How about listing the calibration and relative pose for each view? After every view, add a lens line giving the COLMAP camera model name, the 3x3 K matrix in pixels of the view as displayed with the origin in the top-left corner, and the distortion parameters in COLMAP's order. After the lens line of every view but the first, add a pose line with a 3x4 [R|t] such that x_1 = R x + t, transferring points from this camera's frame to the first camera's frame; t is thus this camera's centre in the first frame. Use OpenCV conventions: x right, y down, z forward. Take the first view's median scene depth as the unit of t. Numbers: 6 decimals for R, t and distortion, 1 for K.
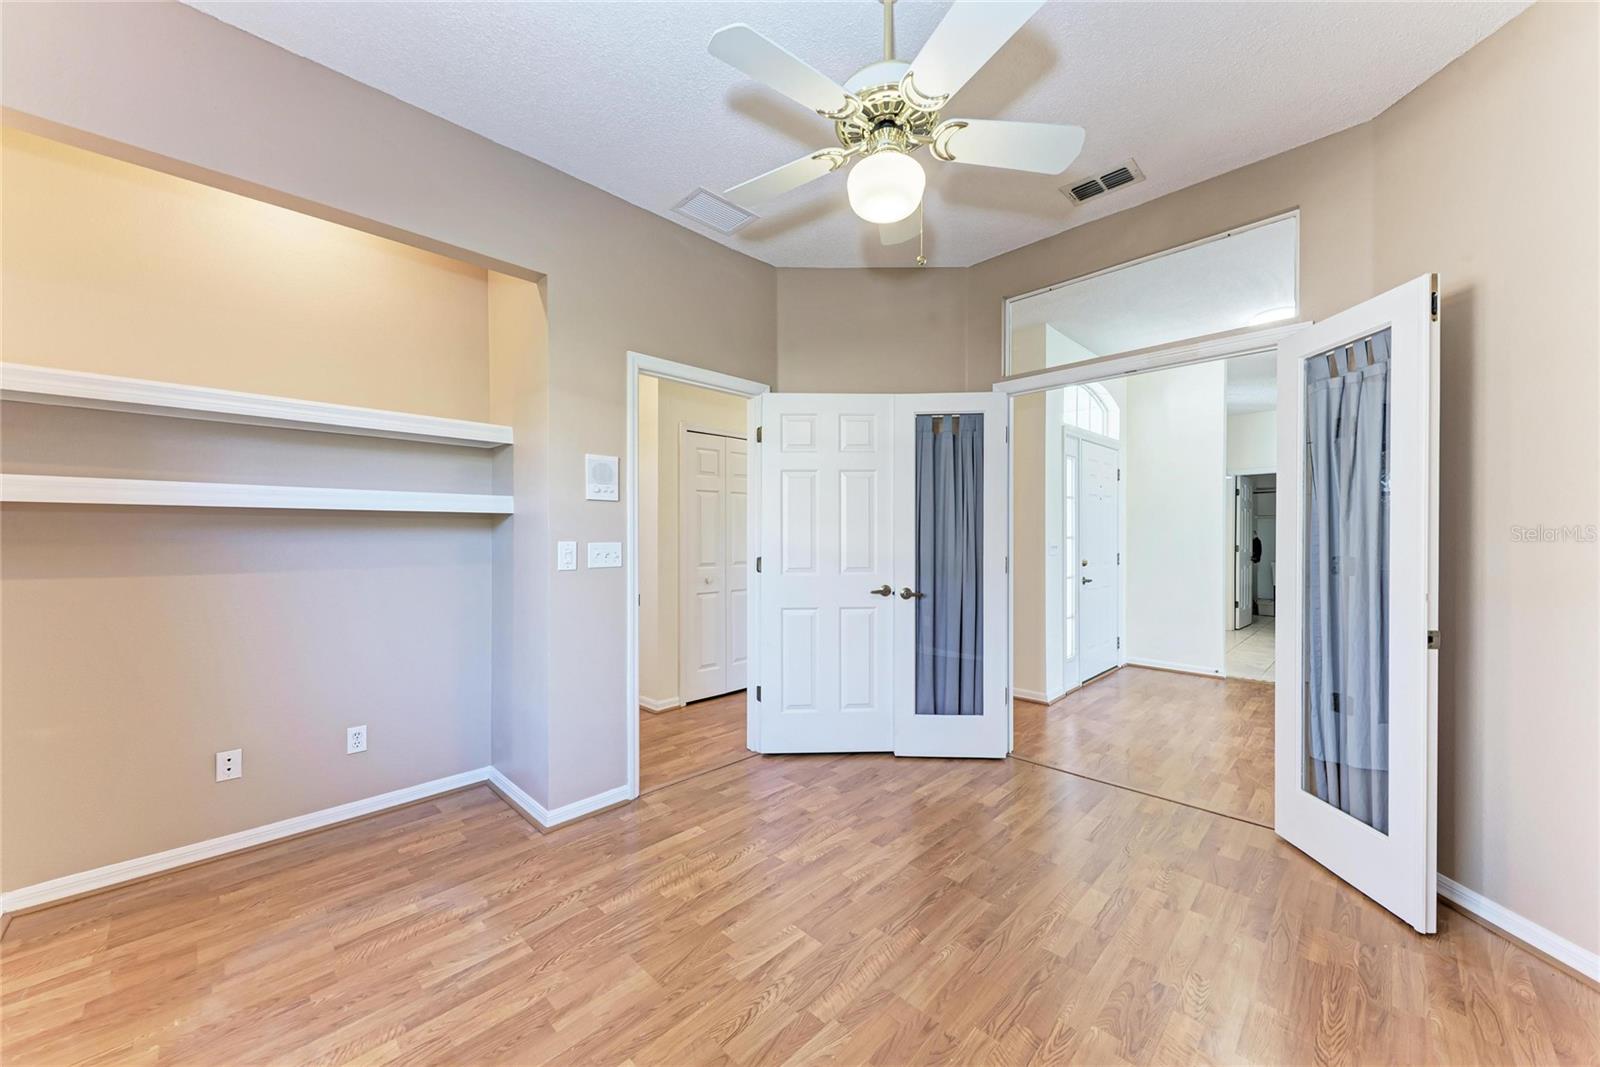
lens RADIAL K [[579.7, 0, 797.0], [0, 579.7, 539.8], [0, 0, 1]] dist [0.000891, -0.000098]
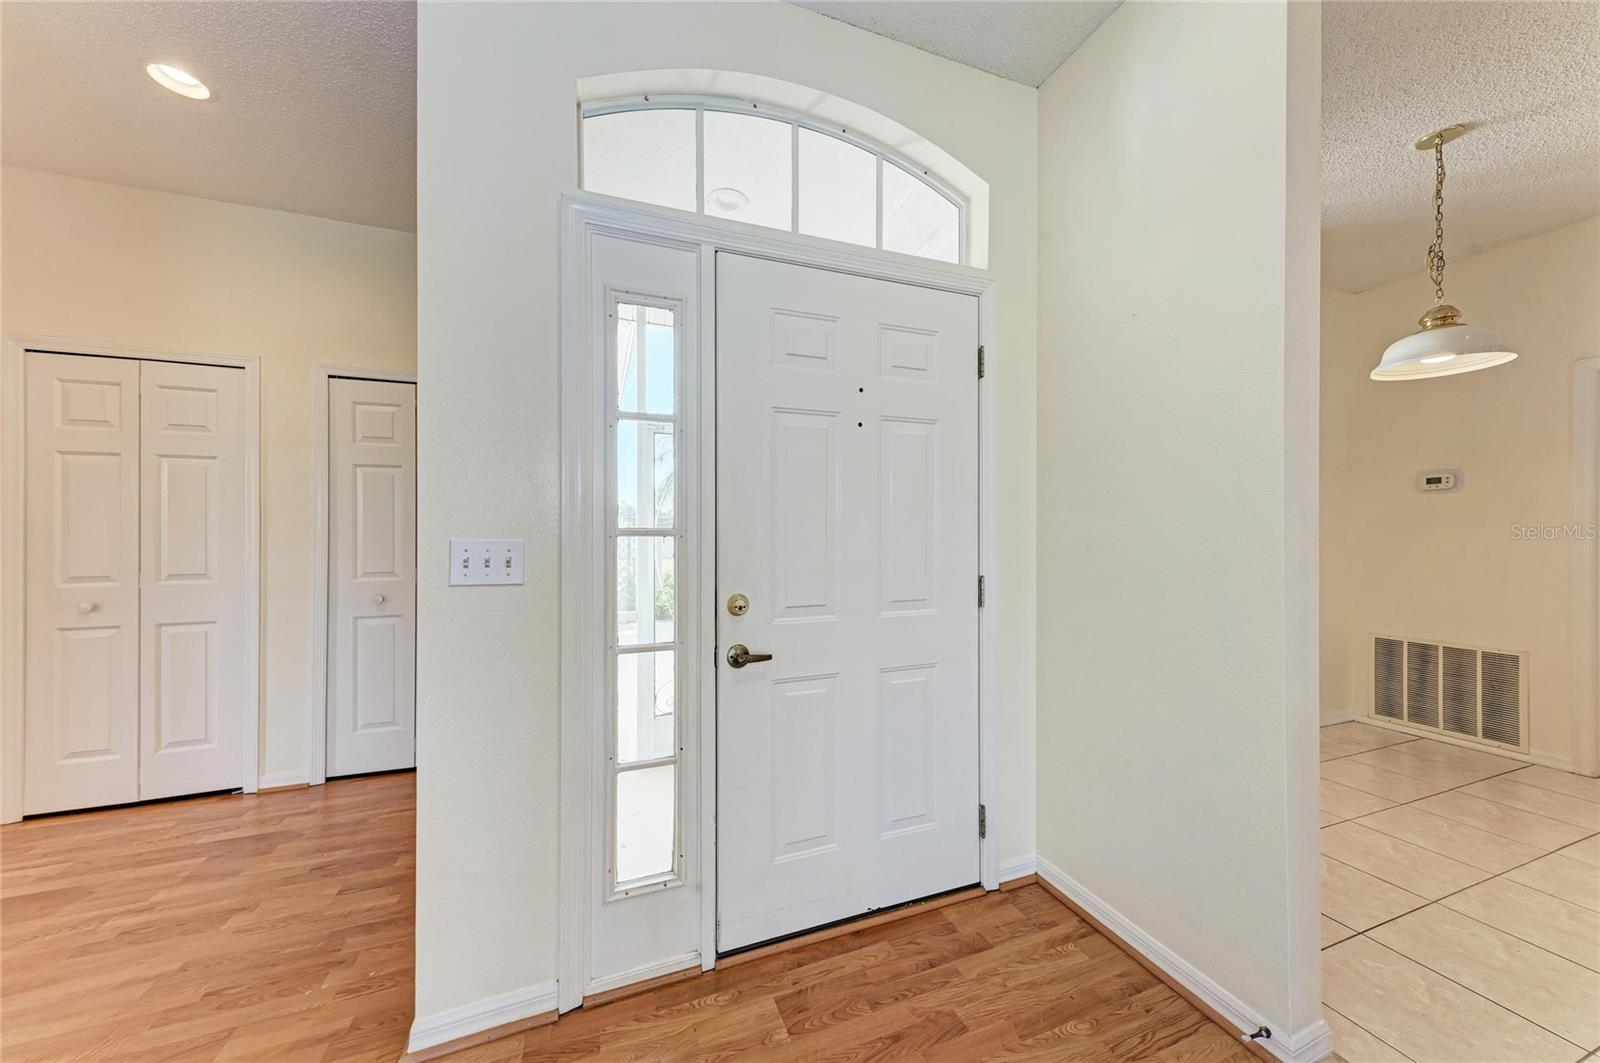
lens RADIAL K [[563.2, 0, 805.4], [0, 563.2, 535.9], [0, 0, 1]] dist [-0.000058, -0.000117]
pose [[0.912875, -0.000126, -0.408239, 1.425279], [-0.000796, 0.999998, -0.002090, -0.000770], [0.408239, 0.002232, 0.912873, 1.506598]]
